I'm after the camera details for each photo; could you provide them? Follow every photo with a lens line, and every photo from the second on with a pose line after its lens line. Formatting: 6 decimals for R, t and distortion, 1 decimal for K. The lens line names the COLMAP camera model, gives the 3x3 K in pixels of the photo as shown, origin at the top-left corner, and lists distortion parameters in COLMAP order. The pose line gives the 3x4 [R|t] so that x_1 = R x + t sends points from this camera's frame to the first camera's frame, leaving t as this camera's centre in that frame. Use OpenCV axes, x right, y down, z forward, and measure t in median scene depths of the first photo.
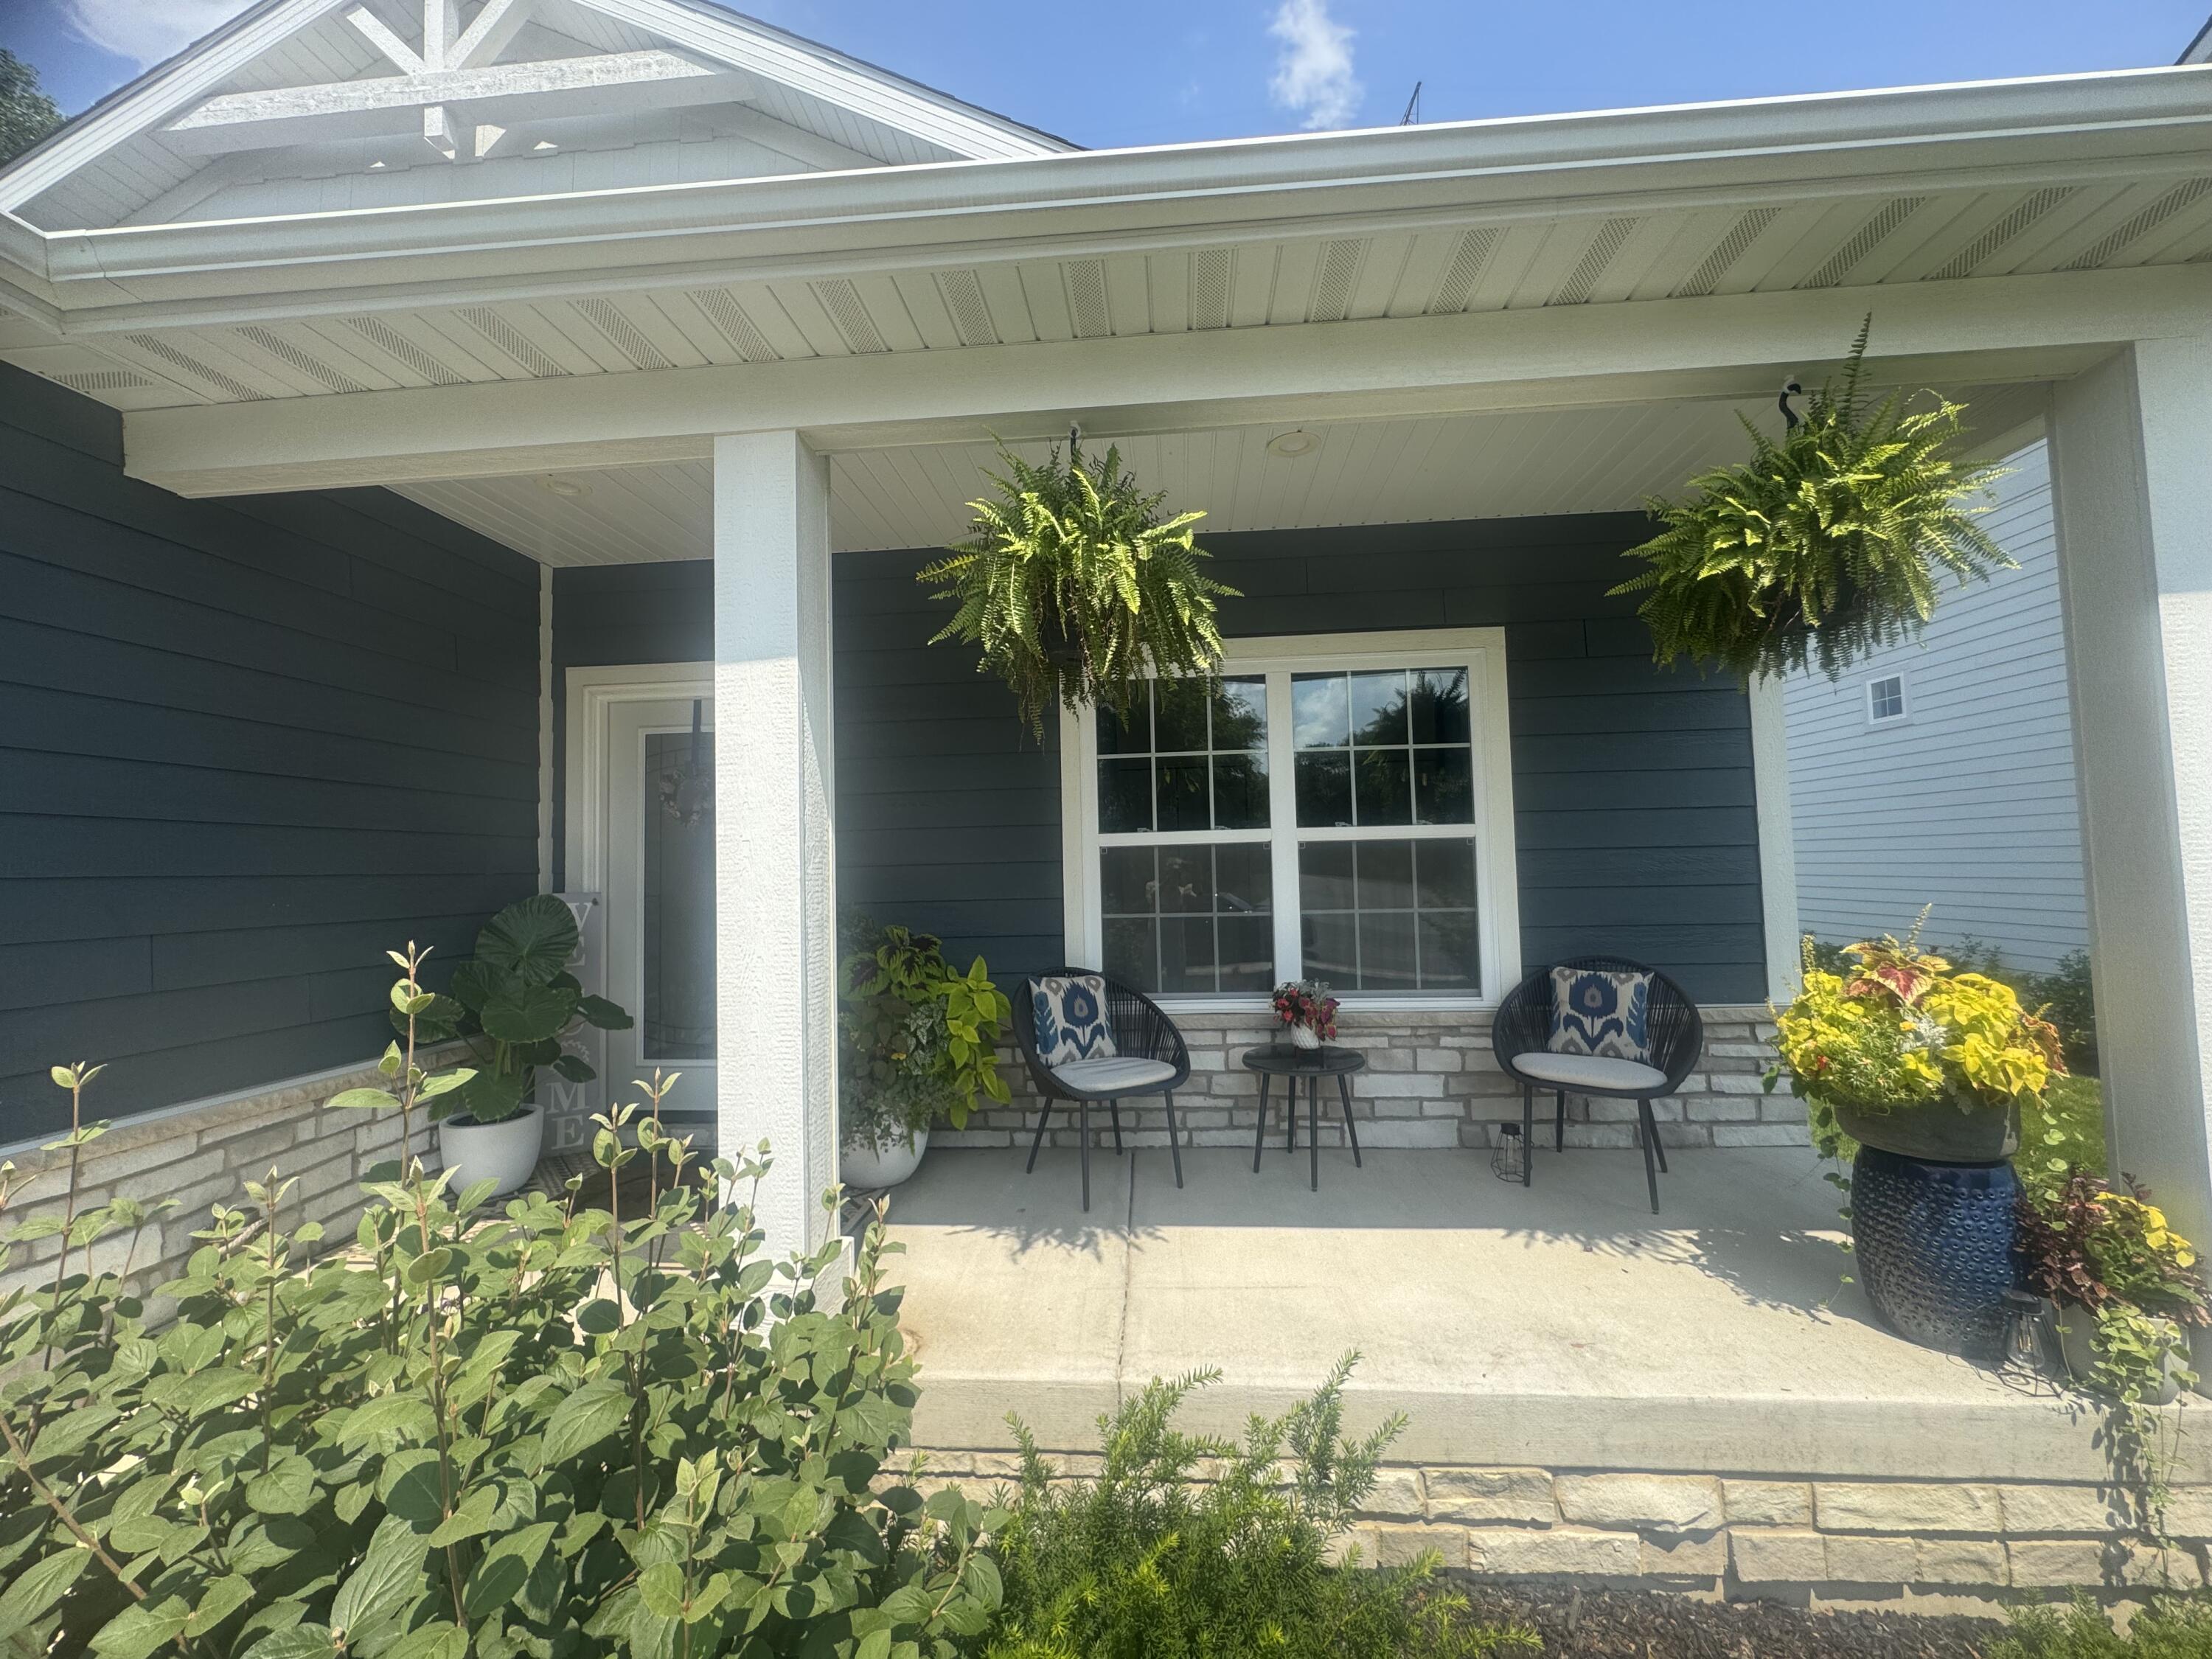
lens RADIAL K [[889.7, 0, 1137.8], [0, 889.7, 832.7], [0, 0, 1]] dist [0.000772, 0.000082]
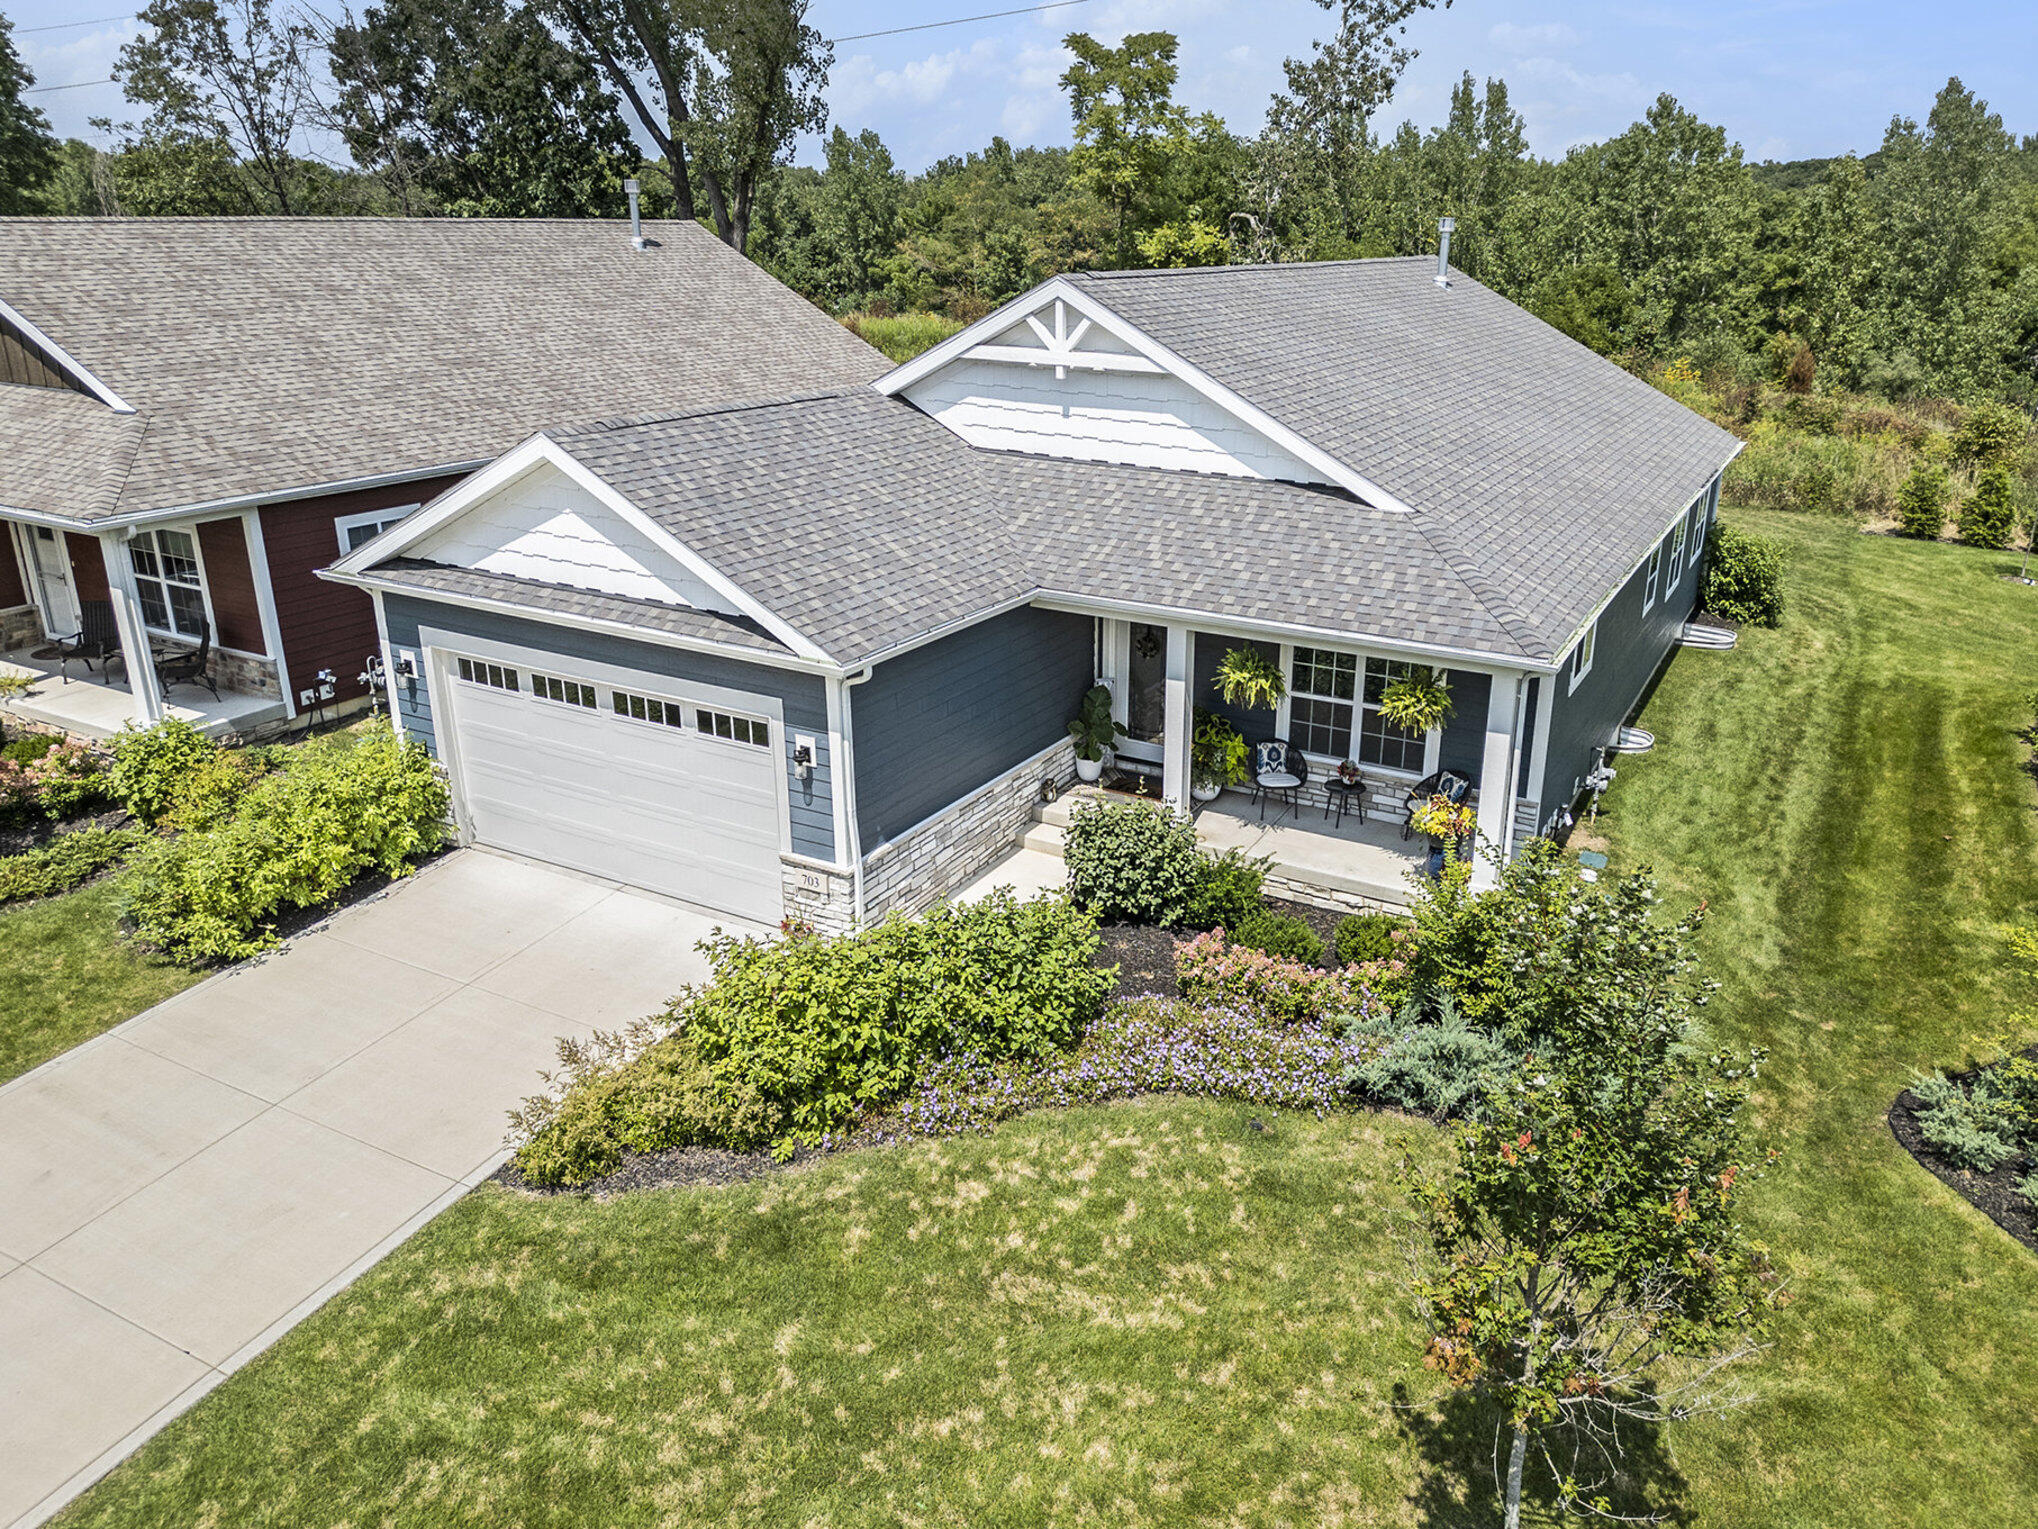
lens RADIAL K [[1441.7, 0, 1019.0], [0, 1441.7, 764.5], [0, 0, 1]] dist [0.059240, -0.060573]
pose [[0.889525, 0.175338, -0.421902, 1.182962], [-0.001238, 0.924351, 0.381540, -1.562719], [0.456884, -0.338867, 0.822451, -3.239523]]
